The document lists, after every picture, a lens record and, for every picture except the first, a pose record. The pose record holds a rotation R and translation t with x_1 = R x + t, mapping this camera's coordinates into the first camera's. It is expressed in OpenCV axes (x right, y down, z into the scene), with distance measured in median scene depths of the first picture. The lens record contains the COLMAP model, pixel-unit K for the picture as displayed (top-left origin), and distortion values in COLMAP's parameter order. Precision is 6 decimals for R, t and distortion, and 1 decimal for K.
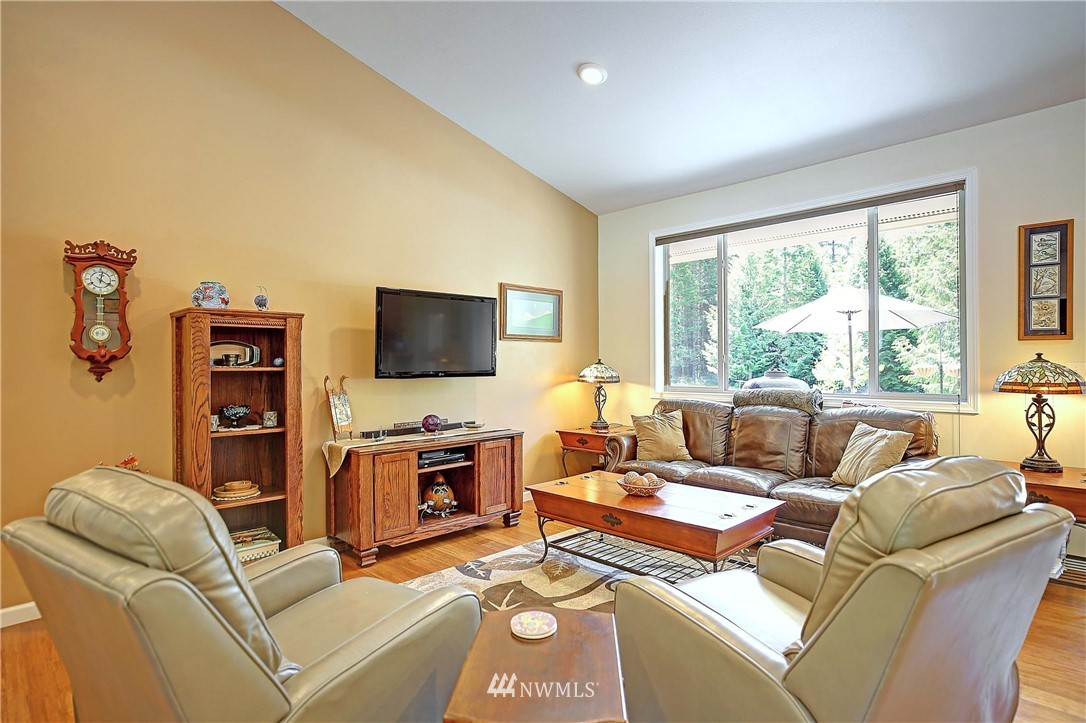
lens RADIAL K [[571.8, 0, 543.0], [0, 571.8, 361.5], [0, 0, 1]] dist [0.001317, -0.000025]
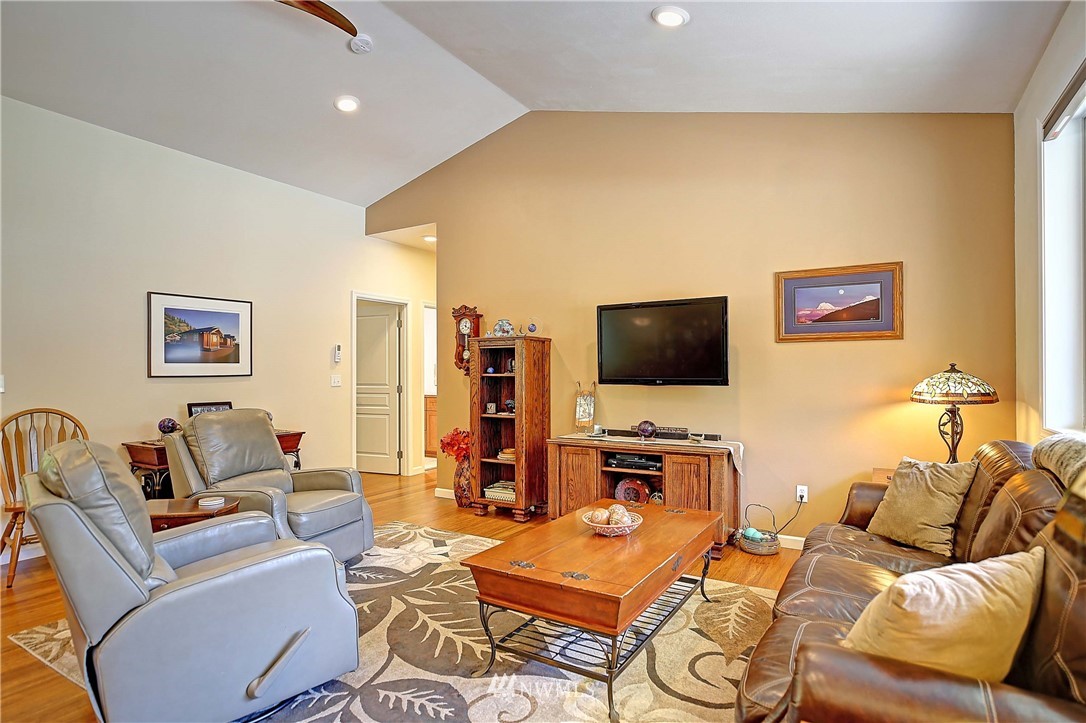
lens RADIAL K [[571.8, 0, 543.0], [0, 571.8, 361.5], [0, 0, 1]] dist [0.001317, -0.000025]
pose [[0.242056, -0.017448, -0.970105, 0.808861], [0.003082, 0.999847, -0.017214, 0.003667], [0.970257, 0.001177, 0.242073, 0.600589]]
